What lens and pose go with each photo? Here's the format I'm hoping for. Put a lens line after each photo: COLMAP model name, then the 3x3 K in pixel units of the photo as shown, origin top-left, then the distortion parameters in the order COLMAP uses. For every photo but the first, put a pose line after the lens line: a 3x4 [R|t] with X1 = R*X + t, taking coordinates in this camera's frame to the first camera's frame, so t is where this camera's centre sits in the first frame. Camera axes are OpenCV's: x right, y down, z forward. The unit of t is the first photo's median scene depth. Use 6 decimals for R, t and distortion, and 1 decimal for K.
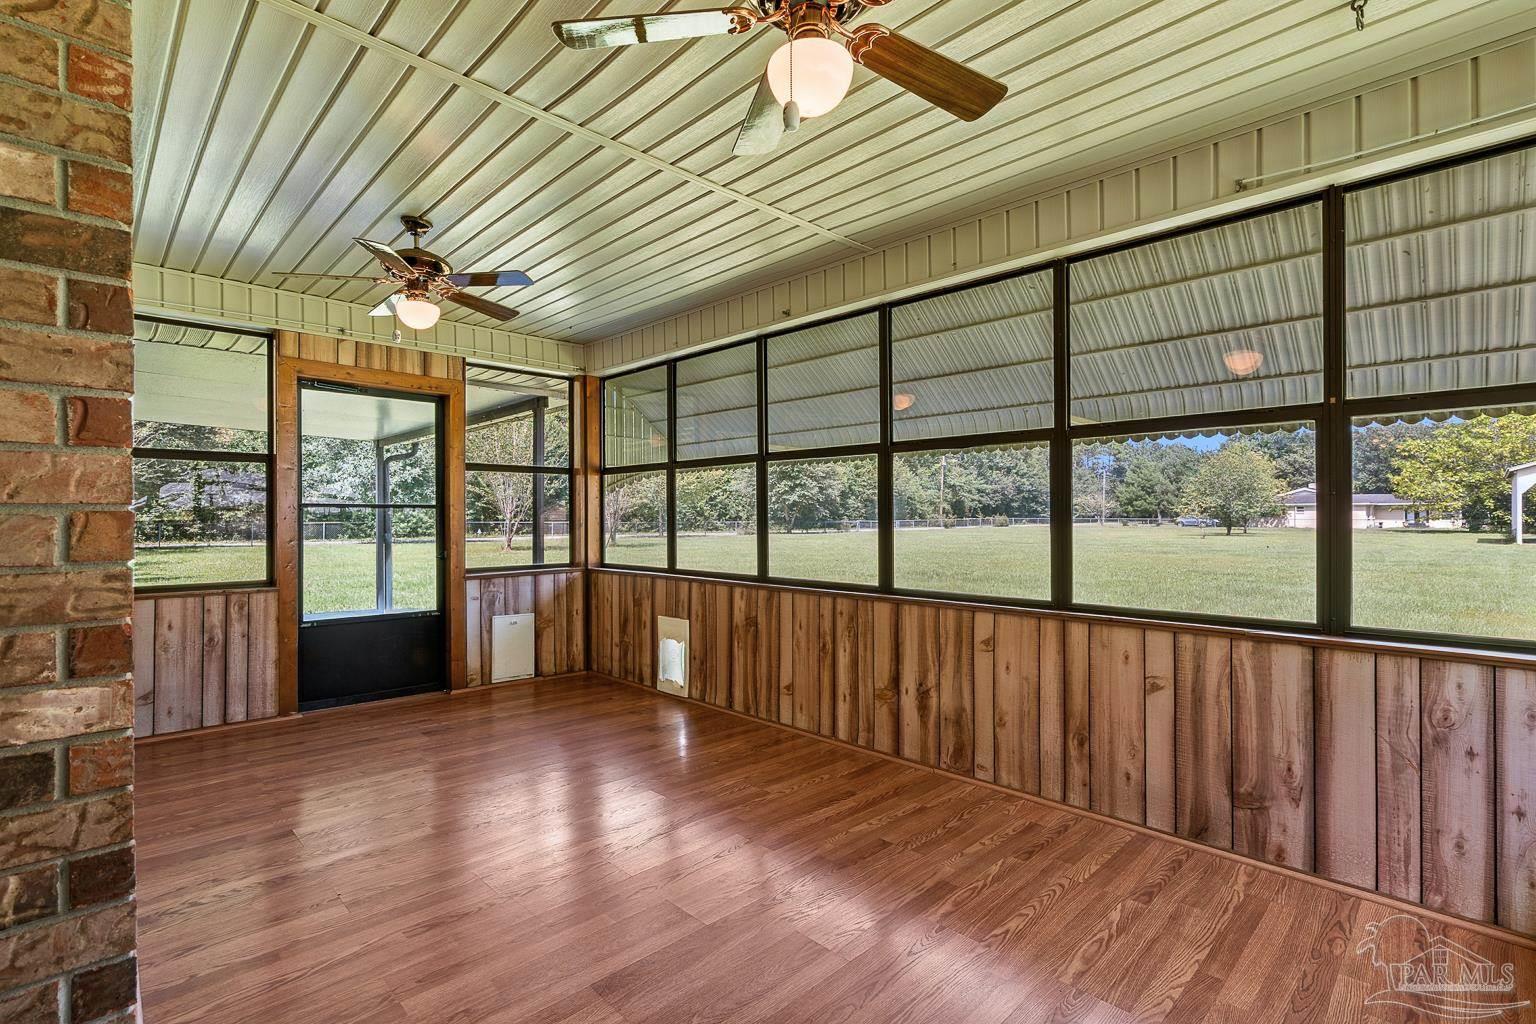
lens RADIAL K [[719.6, 0, 761.1], [0, 719.6, 512.8], [0, 0, 1]] dist [-0.001764, -0.000124]
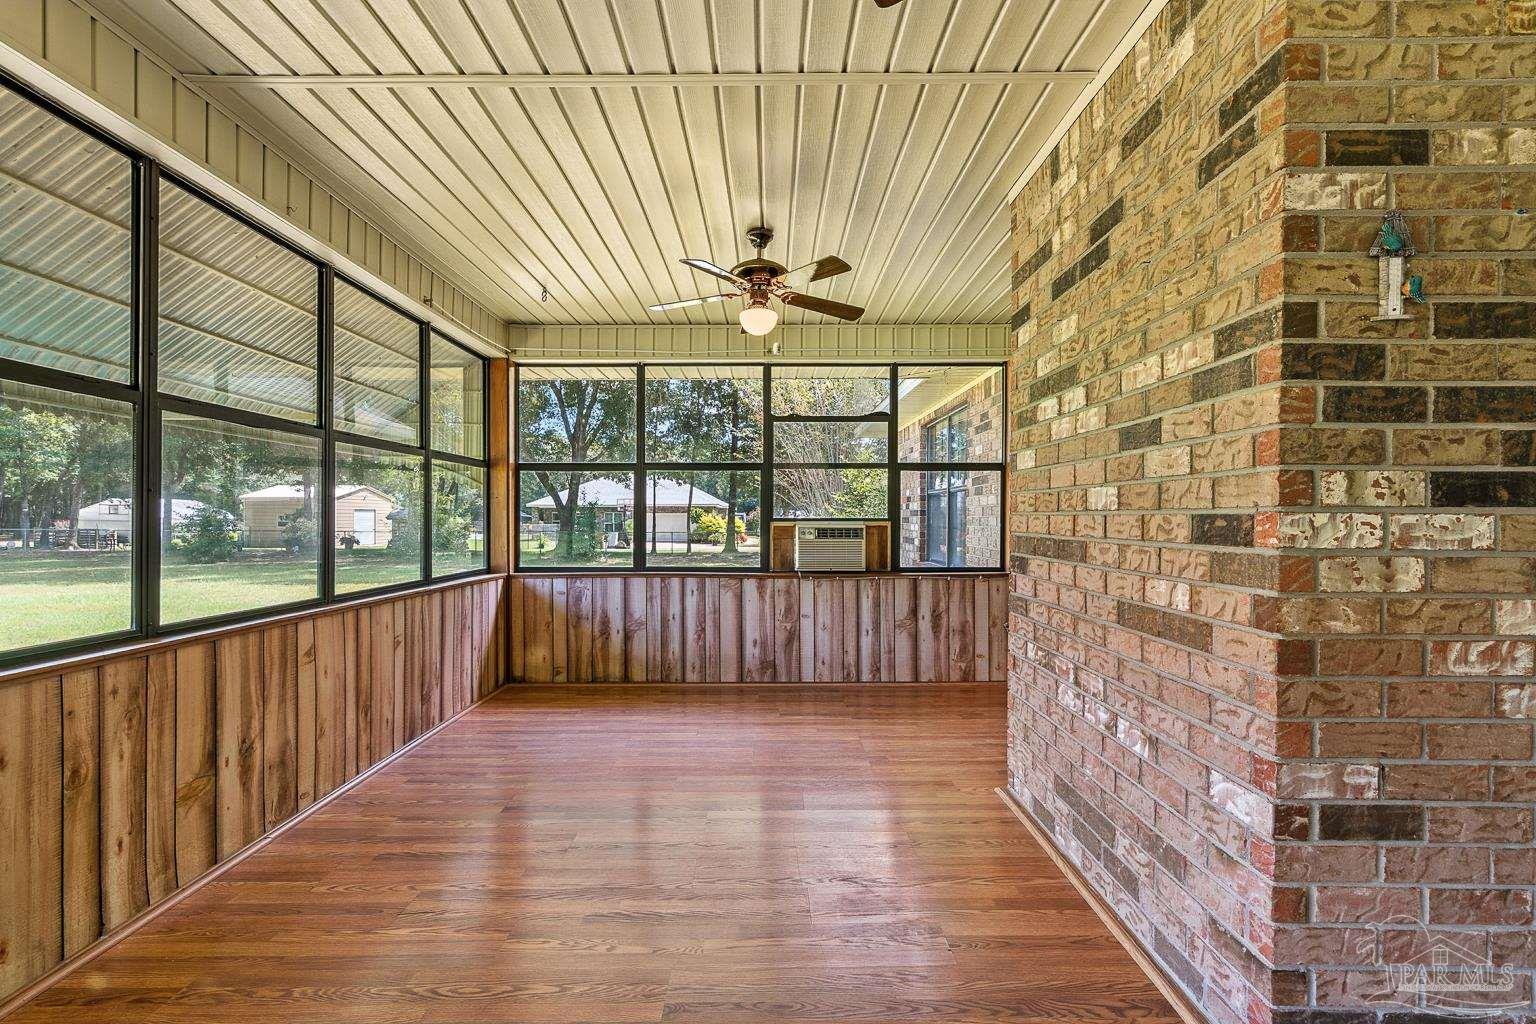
lens RADIAL K [[719.6, 0, 767.6], [0, 719.6, 512.9], [0, 0, 1]] dist [-0.001764, -0.000124]
pose [[-0.712169, 0.003881, 0.701997, -0.621799], [-0.003281, 0.999955, -0.008857, 0.009496], [-0.702000, -0.008611, -0.712125, 1.058340]]
